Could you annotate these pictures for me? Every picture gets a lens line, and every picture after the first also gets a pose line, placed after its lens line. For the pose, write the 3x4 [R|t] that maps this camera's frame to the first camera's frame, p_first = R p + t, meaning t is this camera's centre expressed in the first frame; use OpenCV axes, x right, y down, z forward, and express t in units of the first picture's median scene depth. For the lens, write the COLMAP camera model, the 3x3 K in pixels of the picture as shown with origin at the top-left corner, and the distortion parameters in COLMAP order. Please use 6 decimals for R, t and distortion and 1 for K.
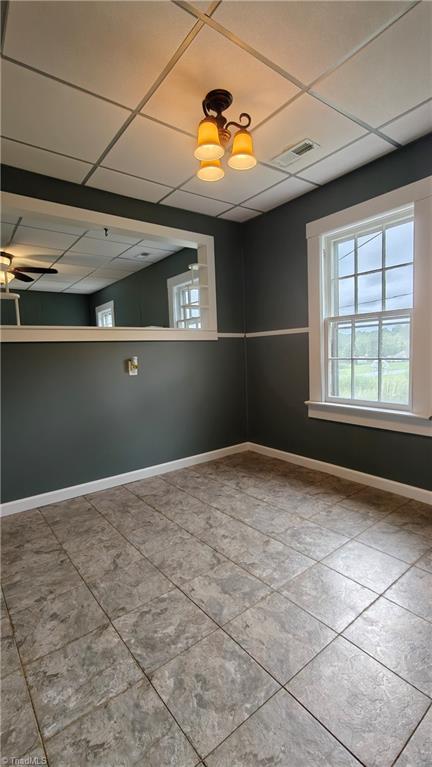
lens RADIAL K [[346.0, 0, 216.6], [0, 346.0, 379.8], [0, 0, 1]] dist [-0.001247, 0.000716]
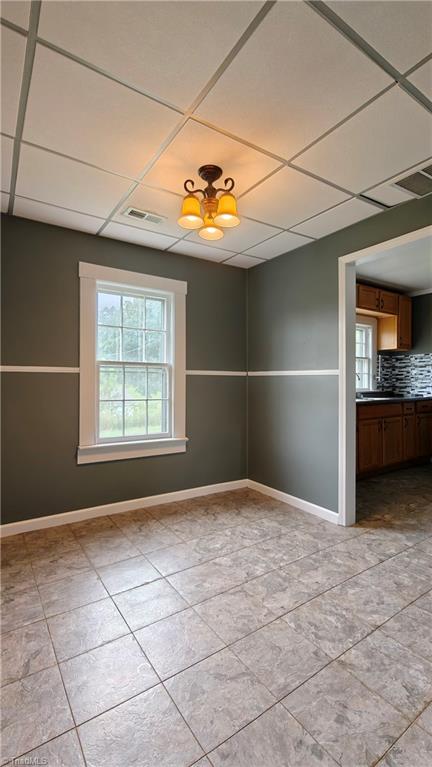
lens RADIAL K [[346.0, 0, 216.6], [0, 346.0, 379.8], [0, 0, 1]] dist [-0.001247, 0.000716]
pose [[0.064505, 0.038674, 0.997168, -1.093811], [0.072912, 0.996395, -0.043361, -0.085610], [-0.995250, 0.075503, 0.061453, 0.966432]]
